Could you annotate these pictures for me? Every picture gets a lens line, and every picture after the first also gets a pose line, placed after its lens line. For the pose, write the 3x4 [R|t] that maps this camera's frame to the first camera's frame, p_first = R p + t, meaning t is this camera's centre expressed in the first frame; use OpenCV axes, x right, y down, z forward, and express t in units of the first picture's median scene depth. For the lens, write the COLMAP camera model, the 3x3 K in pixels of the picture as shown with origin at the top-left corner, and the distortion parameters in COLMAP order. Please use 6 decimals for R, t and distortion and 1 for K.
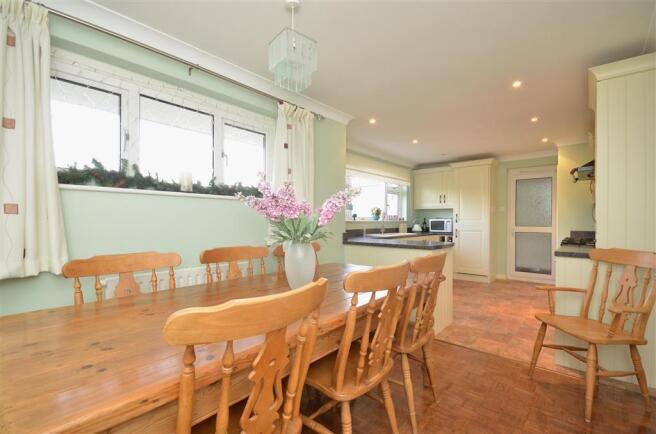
lens RADIAL K [[297.0, 0, 330.3], [0, 297.0, 222.2], [0, 0, 1]] dist [-0.000996, -0.000273]
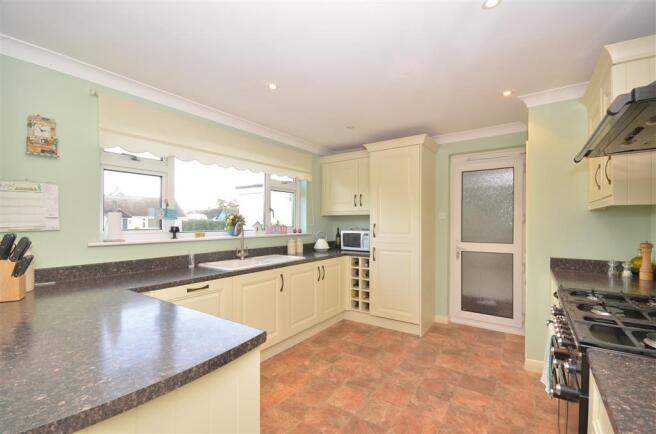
lens RADIAL K [[289.5, 0, 330.1], [0, 289.5, 222.5], [0, 0, 1]] dist [-0.014793, -0.001718]
pose [[0.993788, -0.001710, 0.111279, 0.265306], [0.002384, 0.999980, -0.005924, -0.027369], [-0.111266, 0.006152, 0.993772, 0.400223]]
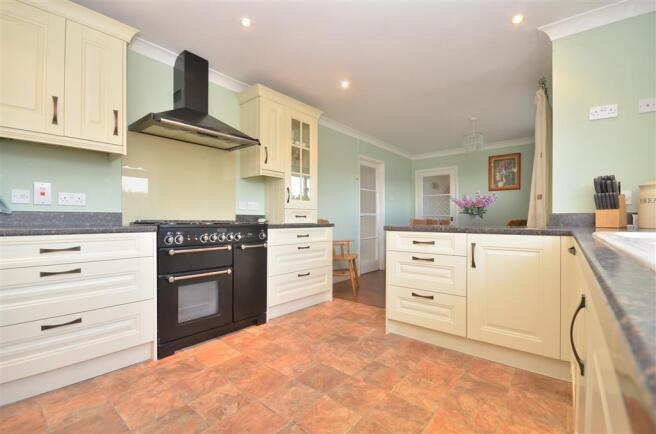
lens RADIAL K [[289.5, 0, 329.6], [0, 289.5, 219.6], [0, 0, 1]] dist [-0.014793, -0.001718]
pose [[-0.999637, -0.002643, -0.026827, 0.333480], [-0.002696, 0.999995, 0.001928, 0.030623], [0.026822, 0.001999, -0.999638, 0.999403]]
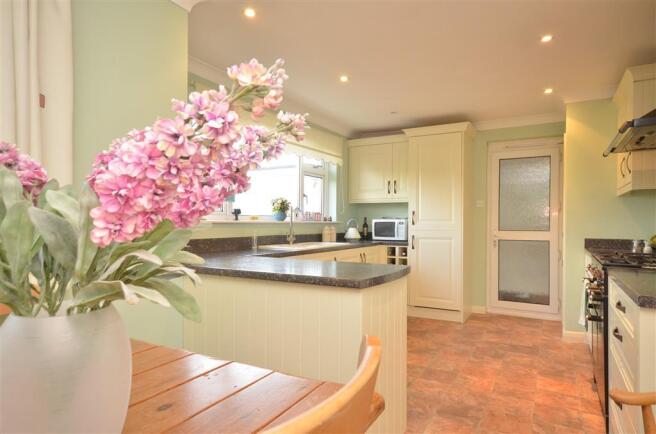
lens RADIAL K [[401.4, 0, 334.4], [0, 401.4, 220.8], [0, 0, 1]] dist [0.004199, 0.010031]
pose [[0.978050, 0.004681, 0.208318, 0.091313], [-0.003080, 0.999963, -0.008010, -0.000198], [-0.208348, 0.007192, 0.978028, 0.219295]]
